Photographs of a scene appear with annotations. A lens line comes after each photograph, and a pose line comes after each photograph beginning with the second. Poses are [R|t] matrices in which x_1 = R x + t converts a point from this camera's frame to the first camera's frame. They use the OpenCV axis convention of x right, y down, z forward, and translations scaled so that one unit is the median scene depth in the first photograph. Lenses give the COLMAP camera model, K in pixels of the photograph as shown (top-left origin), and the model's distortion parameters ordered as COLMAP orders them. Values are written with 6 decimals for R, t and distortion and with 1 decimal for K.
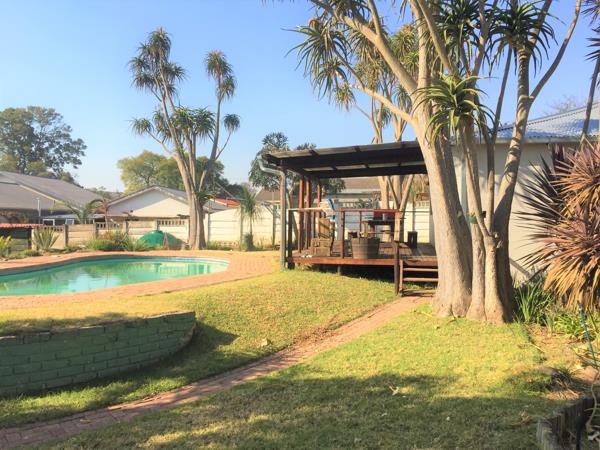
lens RADIAL K [[503.1, 0, 299.9], [0, 503.1, 216.4], [0, 0, 1]] dist [0.029070, -0.010120]
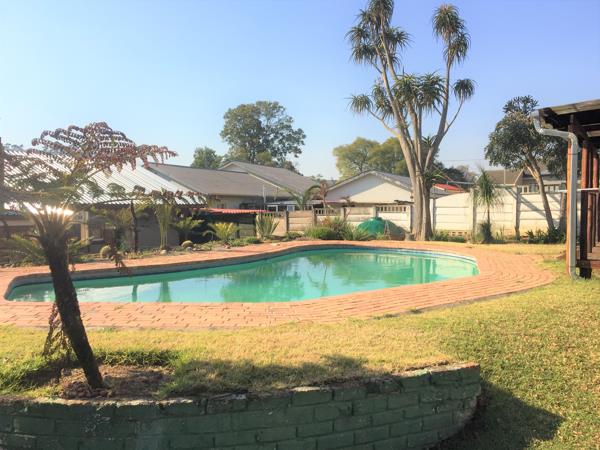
lens RADIAL K [[503.1, 0, 299.9], [0, 503.1, 216.4], [0, 0, 1]] dist [0.029070, -0.010120]
pose [[0.916464, 0.006904, -0.400057, -0.046599], [0.003989, 0.999644, 0.026389, 0.001667], [0.400097, -0.025780, 0.916110, 0.112794]]
